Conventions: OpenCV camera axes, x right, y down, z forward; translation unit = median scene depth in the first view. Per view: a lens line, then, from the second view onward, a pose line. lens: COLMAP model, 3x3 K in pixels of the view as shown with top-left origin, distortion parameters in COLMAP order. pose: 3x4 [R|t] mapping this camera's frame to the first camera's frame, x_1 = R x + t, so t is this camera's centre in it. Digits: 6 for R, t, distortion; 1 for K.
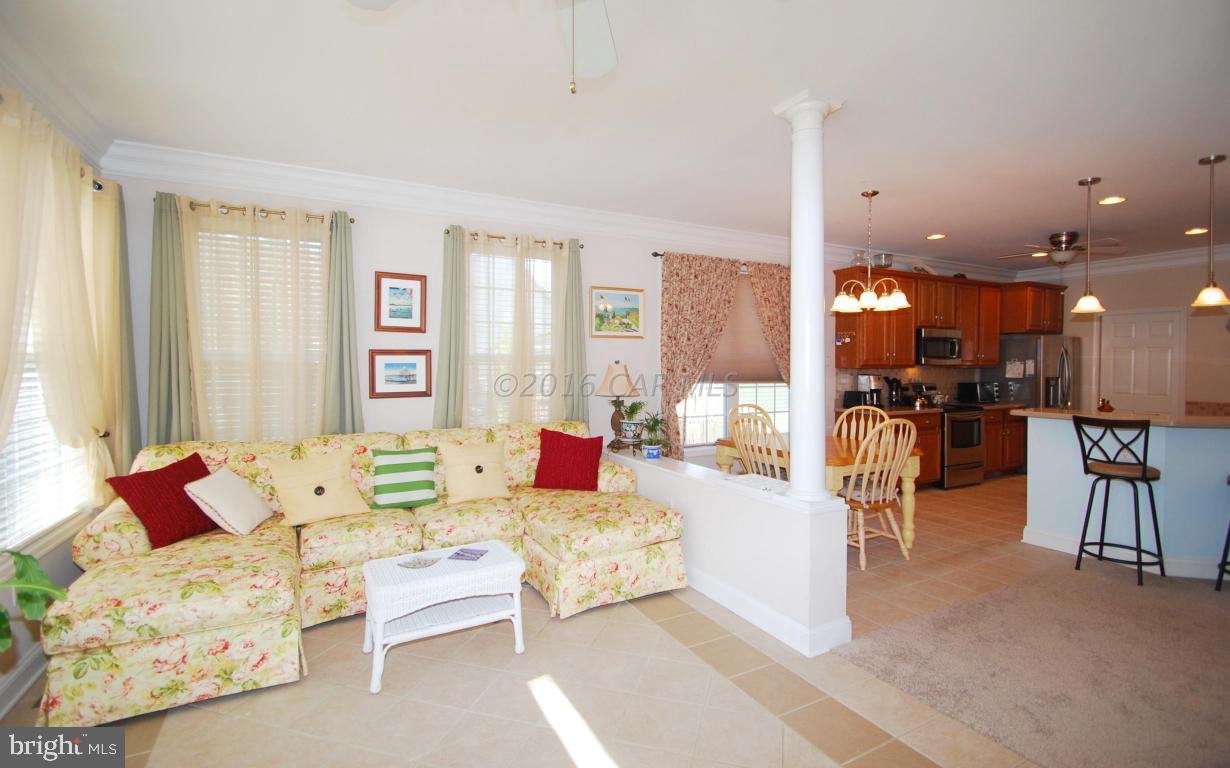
lens RADIAL K [[553.4, 0, 614.2], [0, 553.4, 372.0], [0, 0, 1]] dist [0.012391, -0.016222]
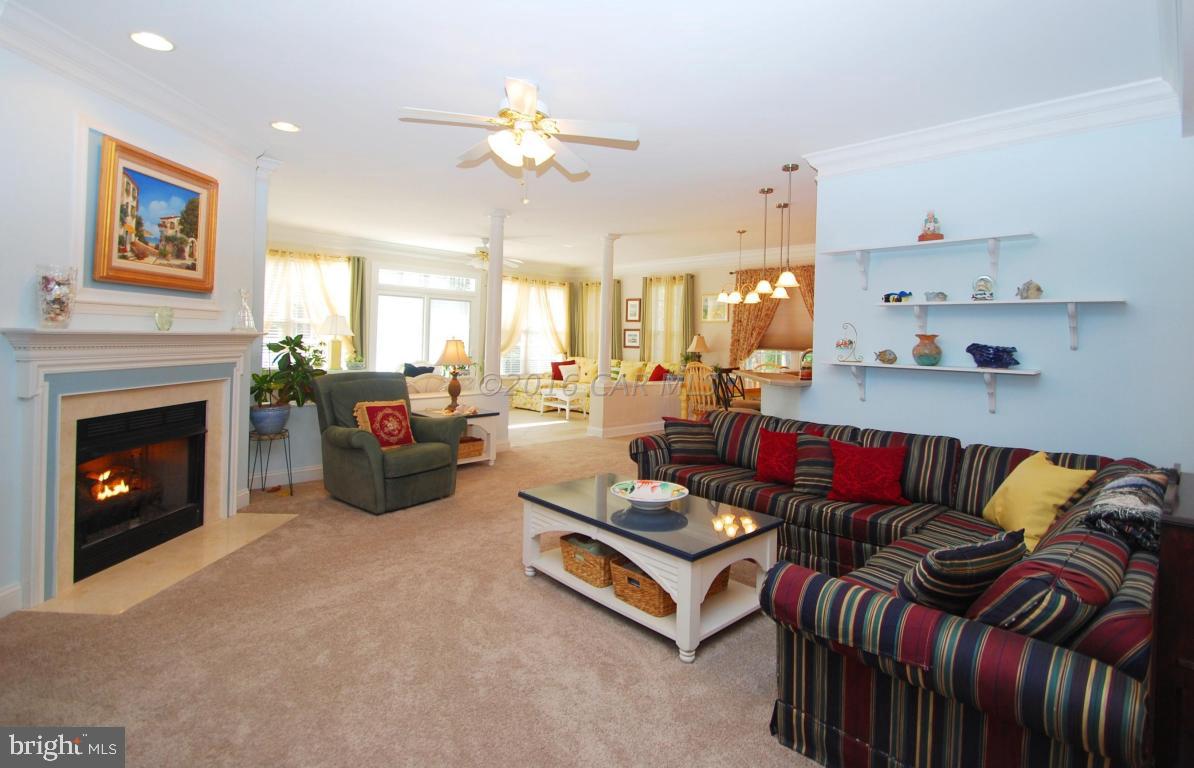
lens RADIAL K [[568.0, 0, 605.8], [0, 568.0, 340.2], [0, 0, 1]] dist [-0.012909, -0.000590]
pose [[0.272073, 0.010437, -0.962220, 2.002894], [-0.039805, 0.999207, -0.000417, 0.015421], [0.961453, 0.038415, 0.272273, 0.182039]]
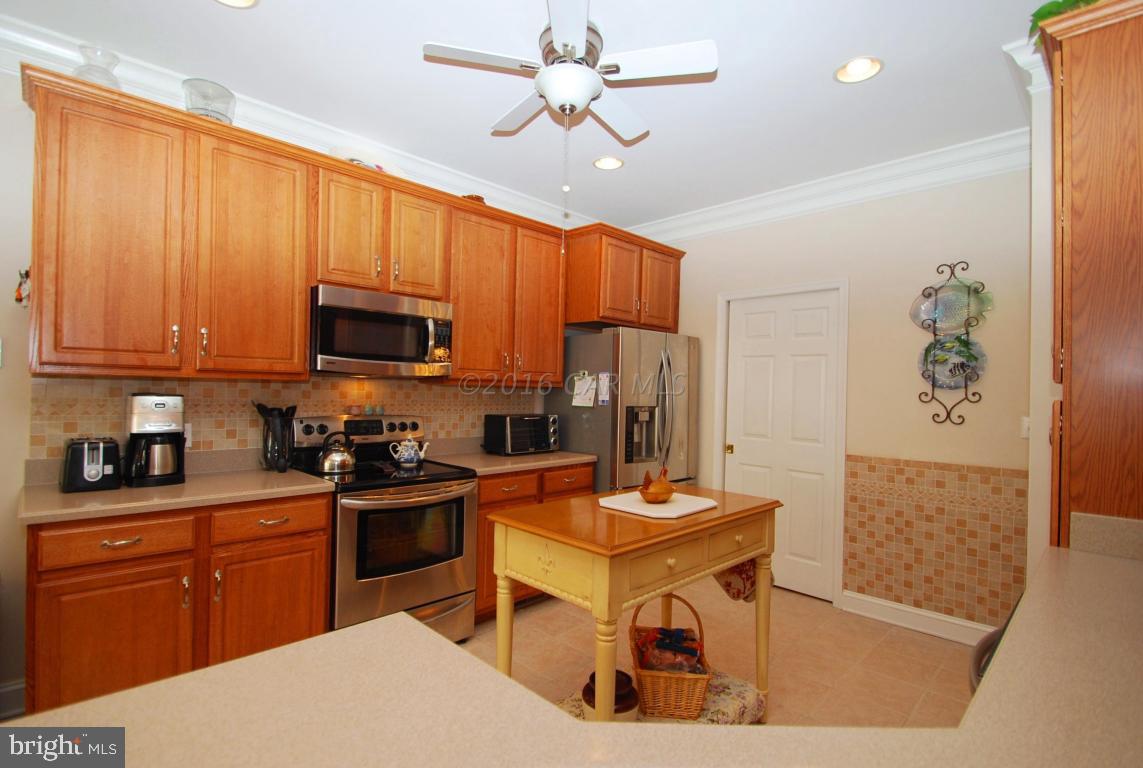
lens RADIAL K [[540.2, 0, 554.0], [0, 540.2, 388.0], [0, 0, 1]] dist [-0.002650, -0.000355]
pose [[0.962217, 0.021384, 0.271443, 0.940802], [-0.017216, 0.999695, -0.017729, 0.003908], [-0.271739, 0.012386, 0.962291, 0.863281]]
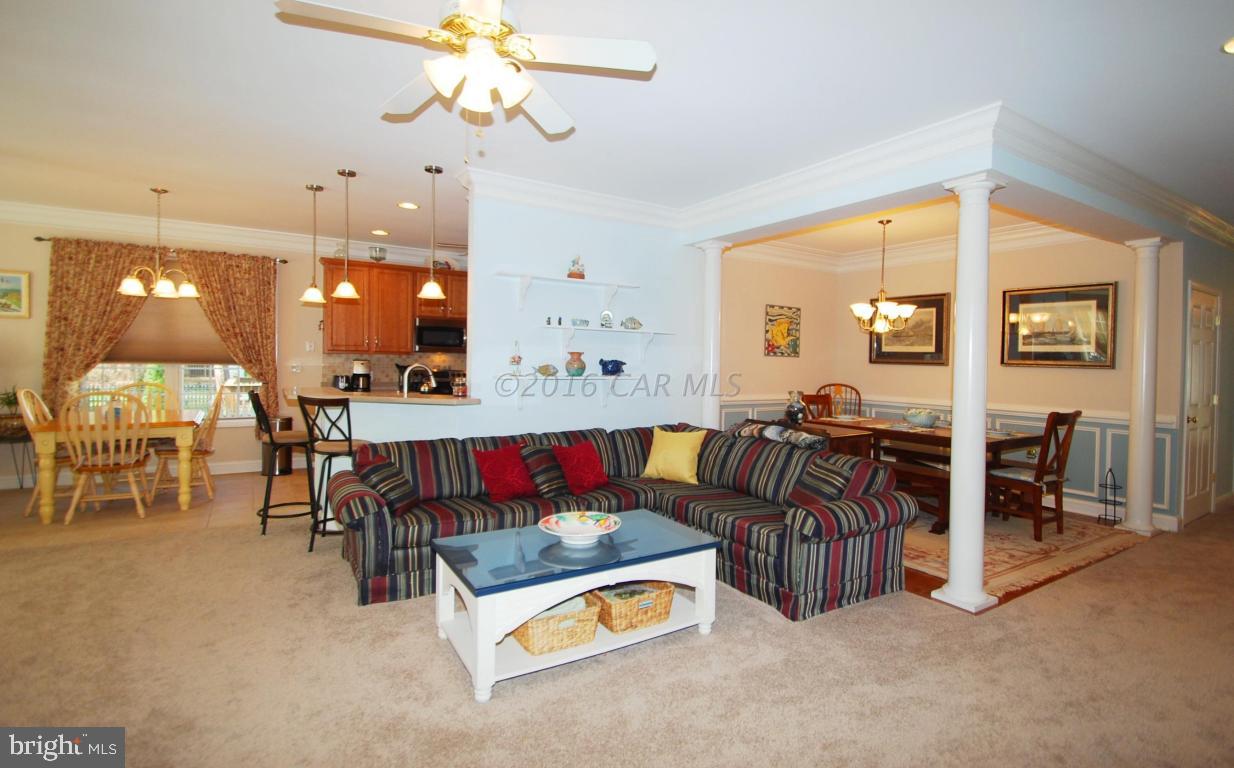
lens RADIAL K [[582.2, 0, 642.6], [0, 582.2, 368.8], [0, 0, 1]] dist [0.010561, -0.019090]
pose [[0.995231, 0.018307, 0.095810, 1.347822], [-0.018381, 0.999831, -0.000108, 0.017357], [-0.095796, -0.001653, 0.995400, -0.247919]]
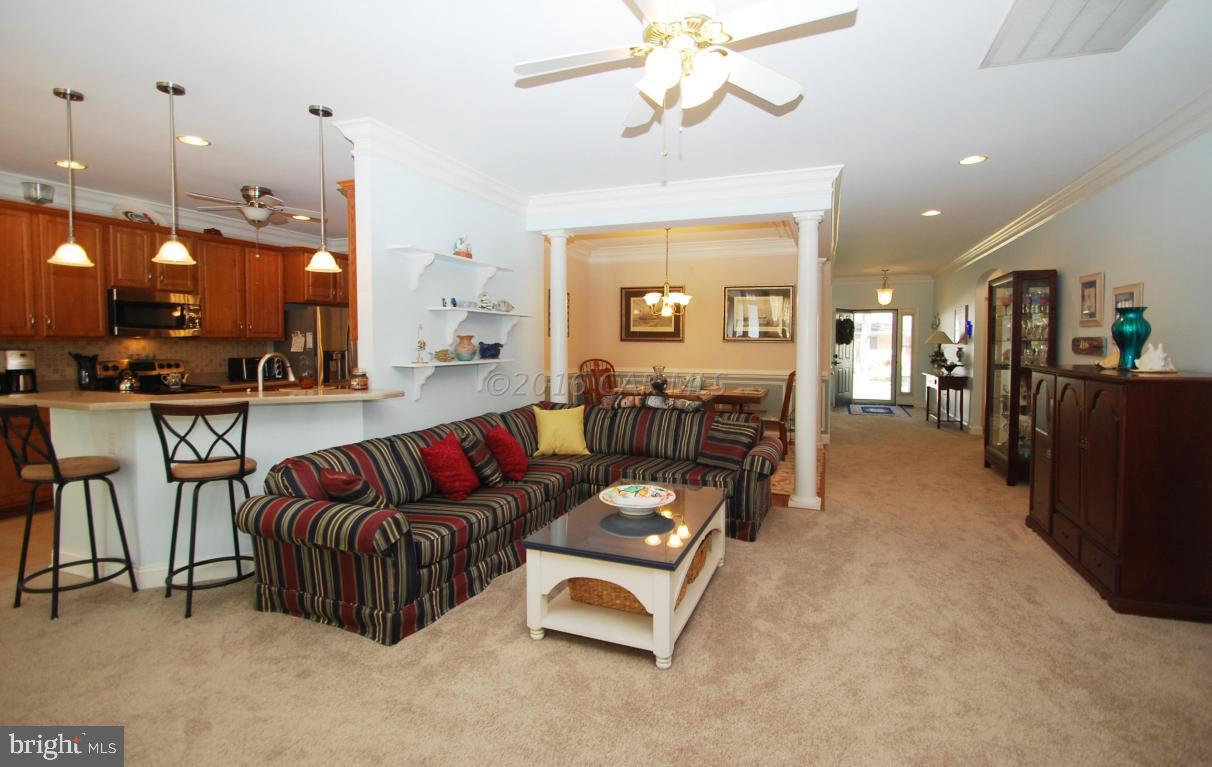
lens RADIAL K [[553.0, 0, 622.1], [0, 553.0, 363.7], [0, 0, 1]] dist [0.014765, -0.021763]
pose [[0.746830, -0.024320, 0.664570, 0.872656], [0.006347, 0.999546, 0.029446, 0.011028], [-0.664984, -0.017774, 0.746646, -0.073449]]
